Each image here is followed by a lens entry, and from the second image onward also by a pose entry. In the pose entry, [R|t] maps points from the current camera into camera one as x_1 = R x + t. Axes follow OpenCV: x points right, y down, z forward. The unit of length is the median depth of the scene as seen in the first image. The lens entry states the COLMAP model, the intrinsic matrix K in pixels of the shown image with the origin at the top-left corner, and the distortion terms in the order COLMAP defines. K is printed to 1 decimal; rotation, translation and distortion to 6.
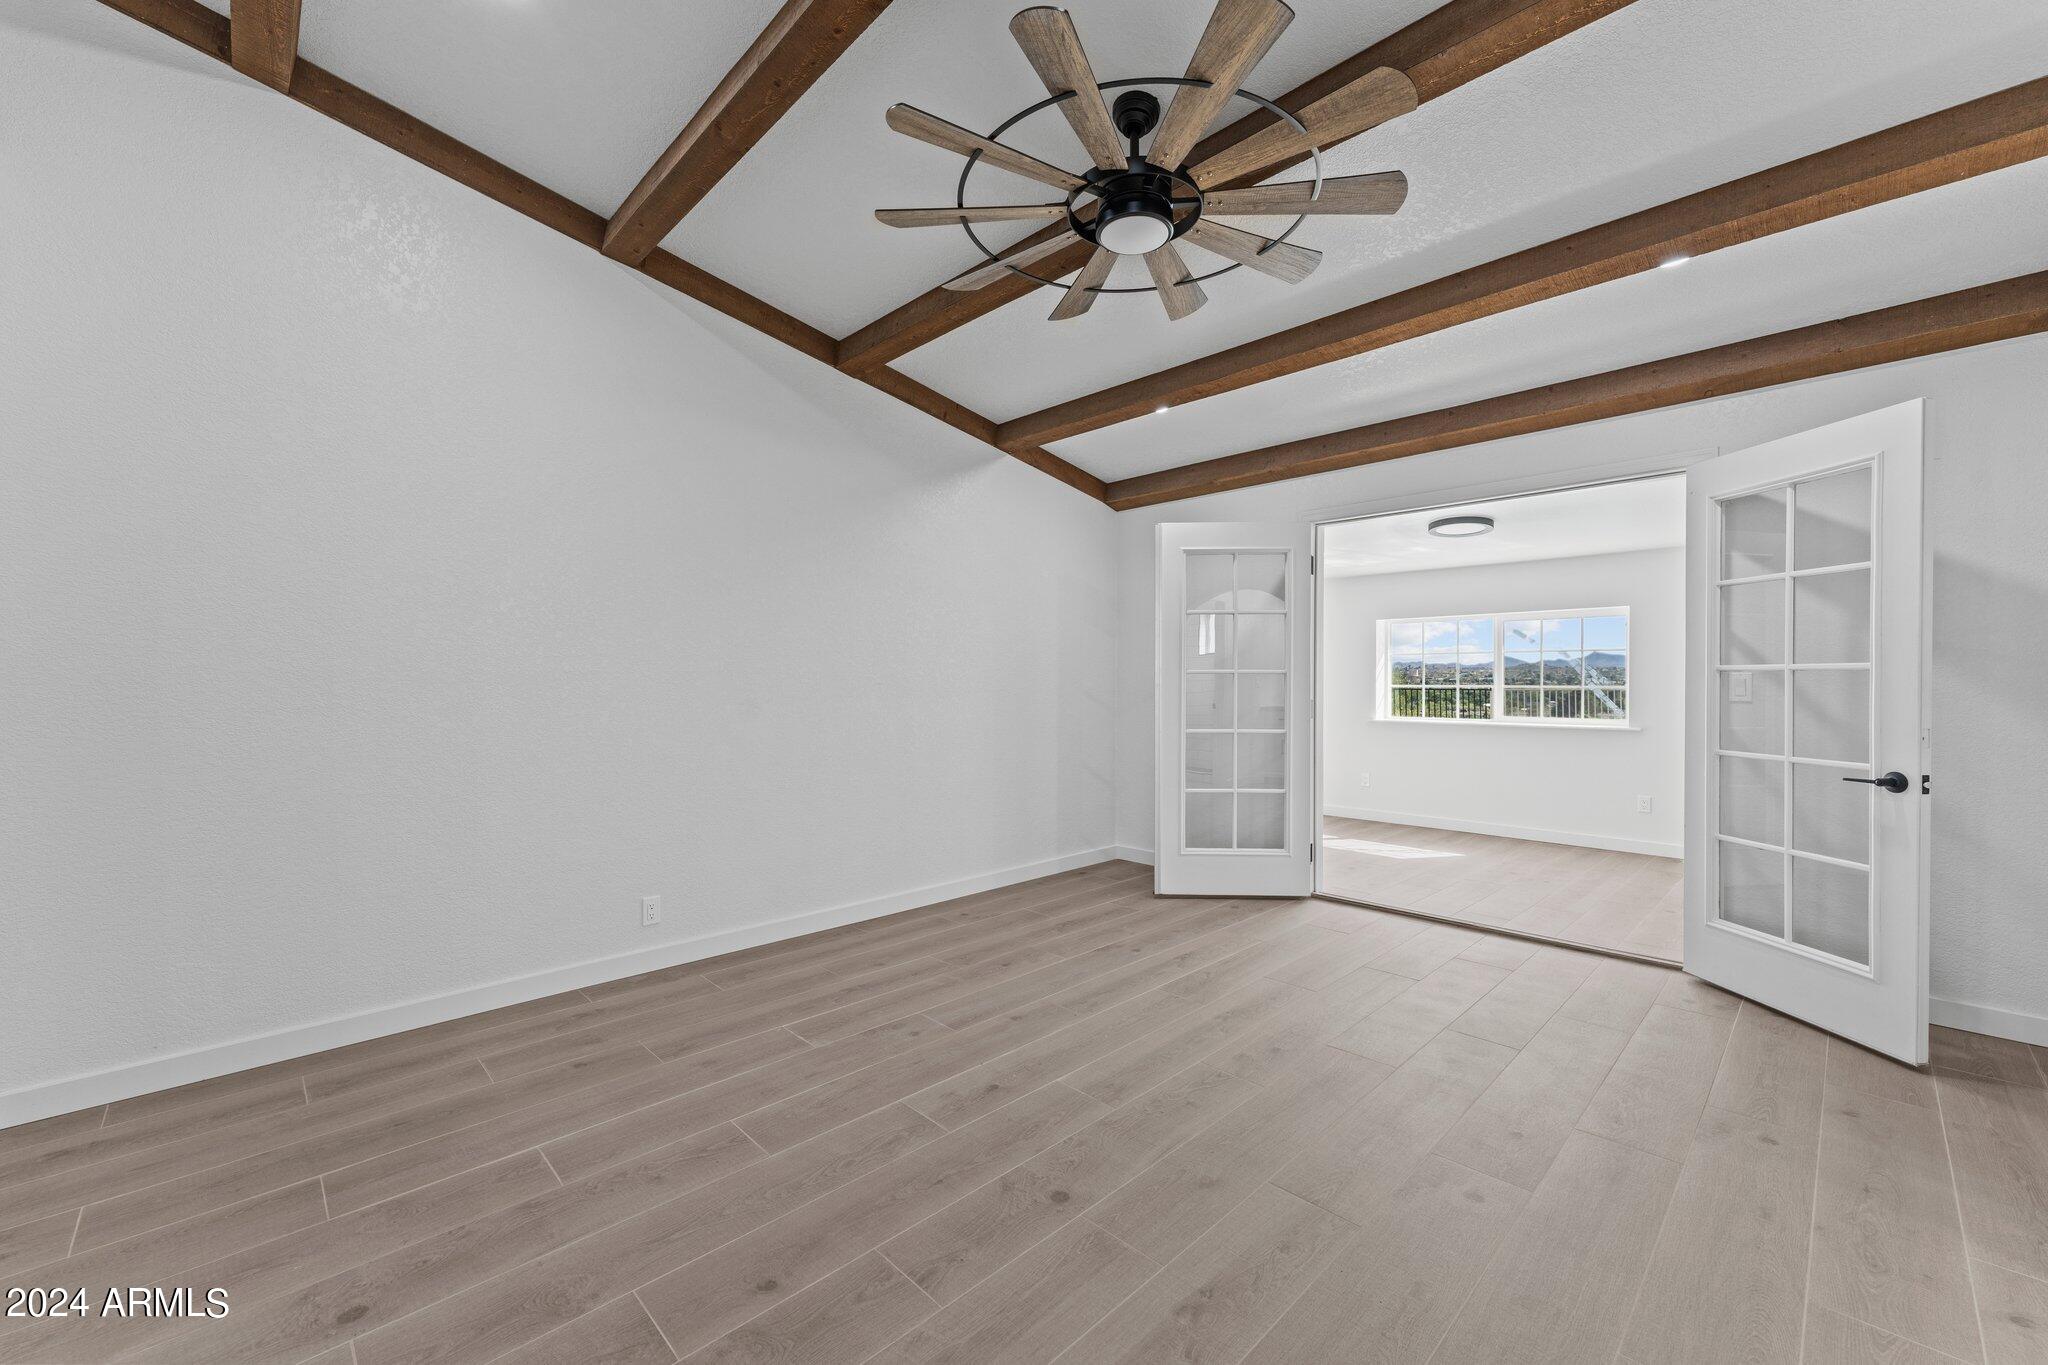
lens RADIAL K [[813.1, 0, 1016.5], [0, 813.1, 688.3], [0, 0, 1]] dist [-0.000157, -0.000170]
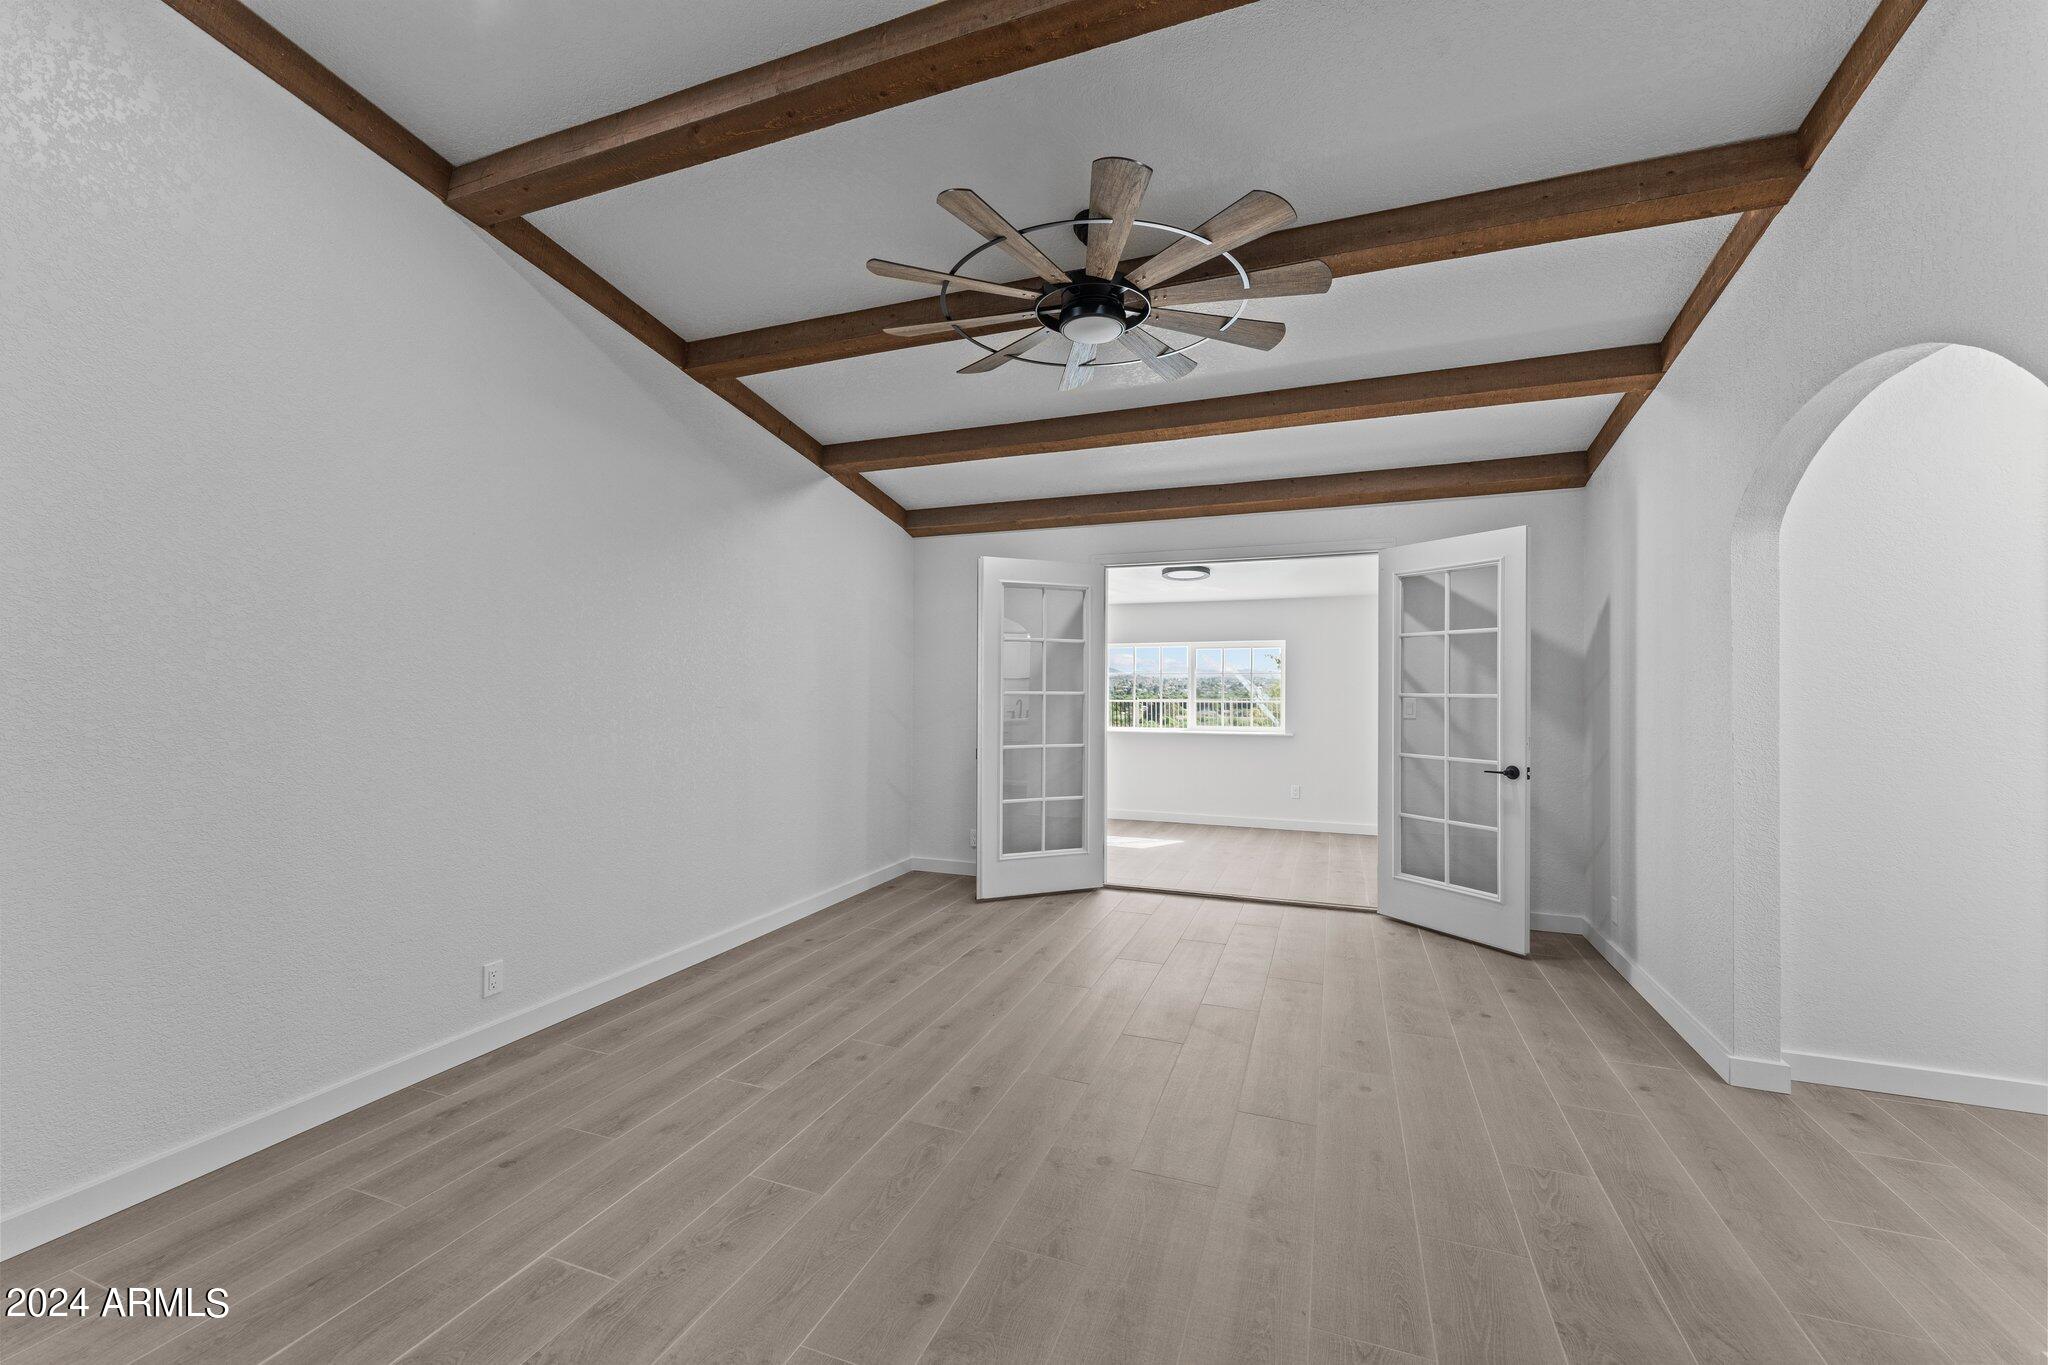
lens RADIAL K [[813.1, 0, 1016.5], [0, 813.1, 688.3], [0, 0, 1]] dist [-0.000157, -0.000170]
pose [[0.909068, 0.002655, 0.416639, -0.332794], [0.001130, 0.999960, -0.008840, -0.025027], [-0.416646, 0.008507, 0.909029, -0.007674]]
